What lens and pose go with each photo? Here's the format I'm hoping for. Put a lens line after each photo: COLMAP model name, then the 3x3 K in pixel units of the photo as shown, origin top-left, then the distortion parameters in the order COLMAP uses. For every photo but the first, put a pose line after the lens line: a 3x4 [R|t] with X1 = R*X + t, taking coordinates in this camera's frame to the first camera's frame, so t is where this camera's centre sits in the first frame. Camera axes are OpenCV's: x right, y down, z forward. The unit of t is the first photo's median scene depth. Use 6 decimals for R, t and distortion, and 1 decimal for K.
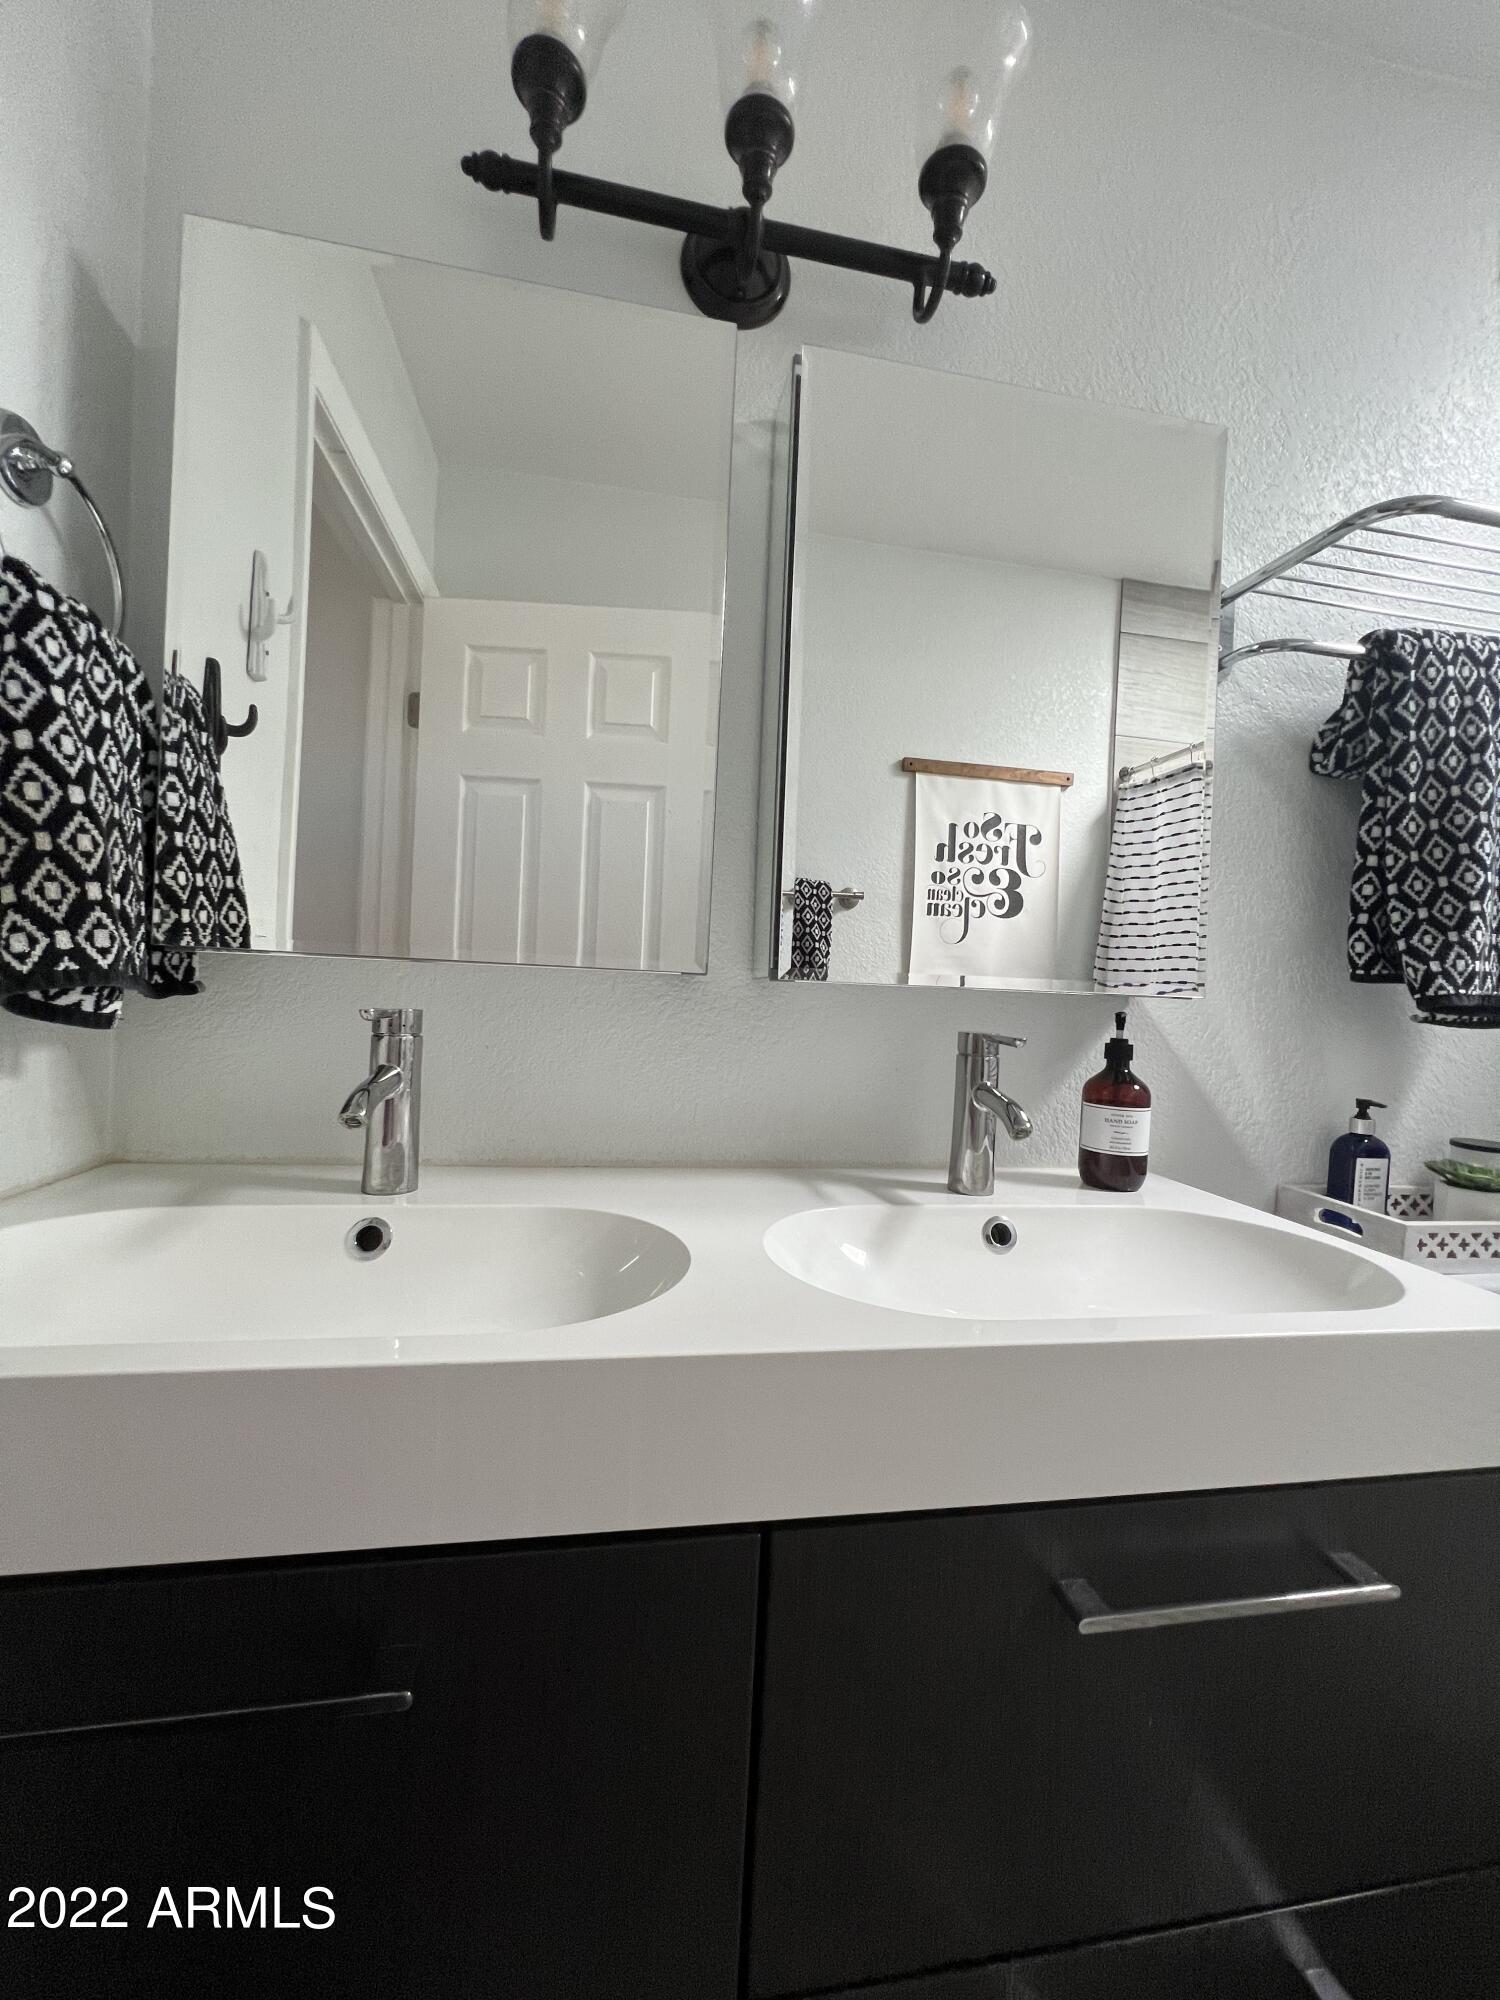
lens RADIAL K [[791.9, 0, 693.5], [0, 791.9, 999.1], [0, 0, 1]] dist [-0.004181, -0.000192]
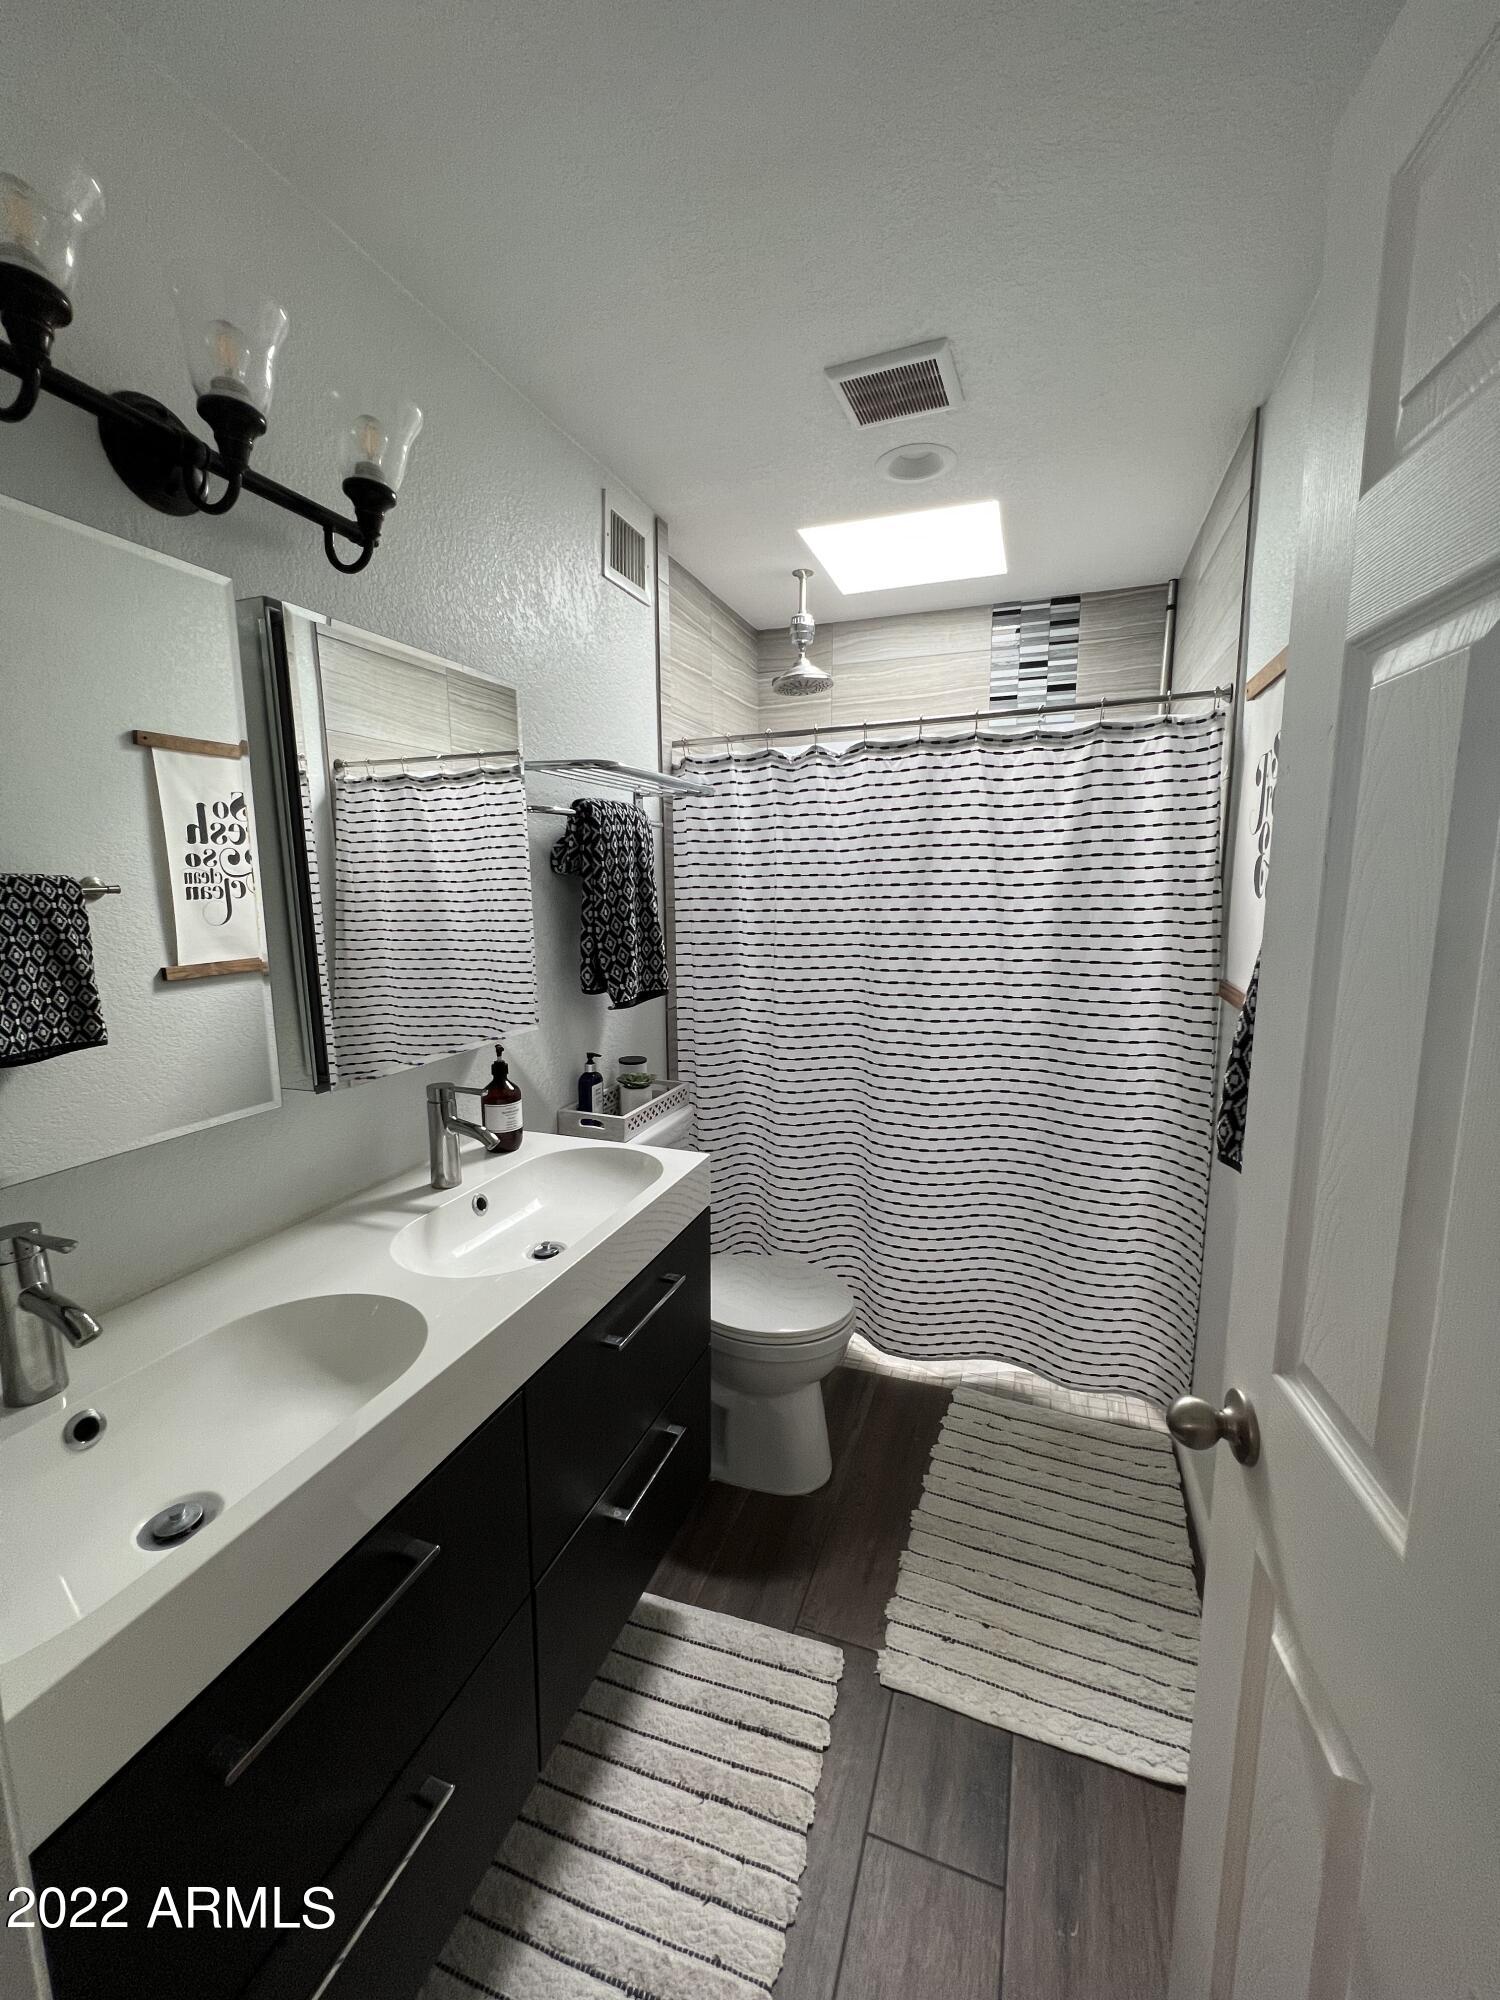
lens RADIAL K [[791.9, 0, 753.6], [0, 791.9, 1004.6], [0, 0, 1]] dist [-0.004181, -0.000192]
pose [[0.506484, -0.166700, 0.845981, -0.478109], [0.045520, 0.984935, 0.166829, -0.269884], [-0.861047, -0.045987, 0.506442, -0.233434]]
